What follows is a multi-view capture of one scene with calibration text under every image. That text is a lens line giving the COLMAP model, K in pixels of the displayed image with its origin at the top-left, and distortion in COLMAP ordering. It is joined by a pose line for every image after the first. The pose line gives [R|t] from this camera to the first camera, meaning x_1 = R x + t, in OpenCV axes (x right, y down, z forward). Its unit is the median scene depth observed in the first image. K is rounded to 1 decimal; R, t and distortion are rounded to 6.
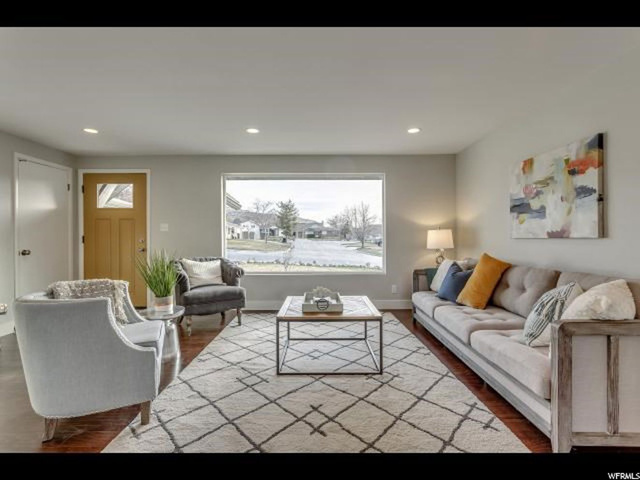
lens RADIAL K [[301.8, 0, 320.0], [0, 301.8, 240.0], [0, 0, 1]] dist [0.000004, 0.000161]
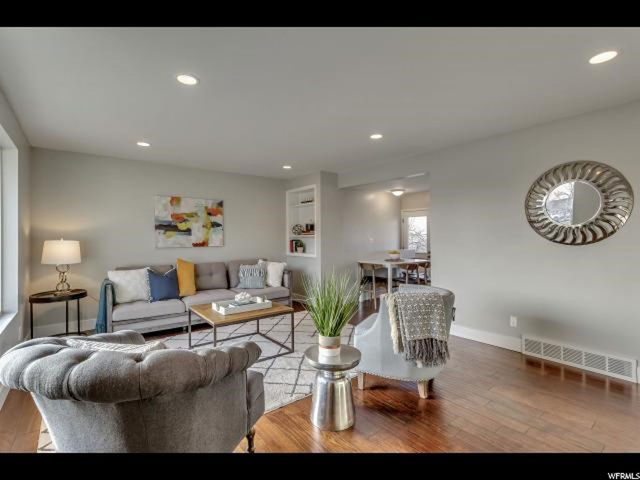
lens RADIAL K [[301.8, 0, 320.0], [0, 301.8, 240.0], [0, 0, 1]] dist [0.000004, 0.000161]
pose [[-0.613951, 0.014556, 0.789210, -1.255748], [0.023451, 0.999725, -0.000196, -0.033571], [-0.788996, 0.018388, -0.614123, 1.718690]]
